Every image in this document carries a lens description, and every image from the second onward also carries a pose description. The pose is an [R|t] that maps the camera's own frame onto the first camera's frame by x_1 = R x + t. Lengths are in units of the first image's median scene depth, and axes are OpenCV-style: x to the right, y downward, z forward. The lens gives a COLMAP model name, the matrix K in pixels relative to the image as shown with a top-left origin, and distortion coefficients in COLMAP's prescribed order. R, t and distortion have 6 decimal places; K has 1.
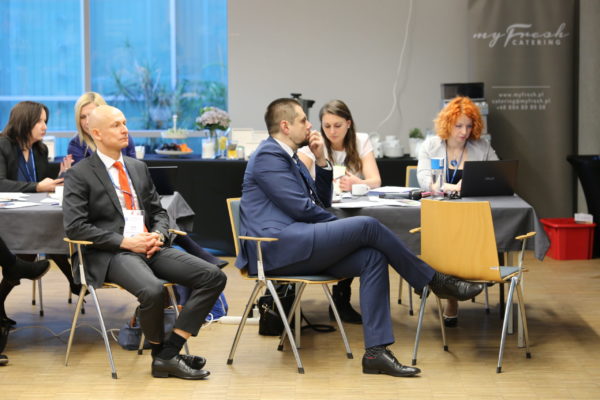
lens RADIAL K [[1740.1, 0, 300.0], [0, 1740.1, 200.0], [0, 0, 1]] dist [-0.456844, 0.000000]
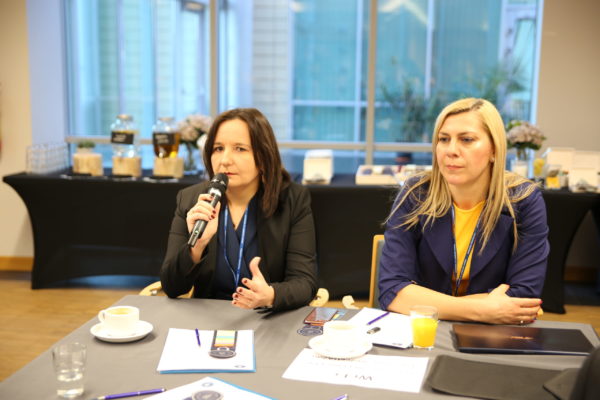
lens RADIAL K [[859.4, 0, 300.3], [0, 859.4, 201.4], [0, 0, 1]] dist [0.214509, 0.000000]
pose [[0.982660, 0.048755, -0.178892, -0.078216], [-0.038938, 0.997558, 0.057988, -0.035559], [0.181282, -0.050017, 0.982158, 0.578918]]
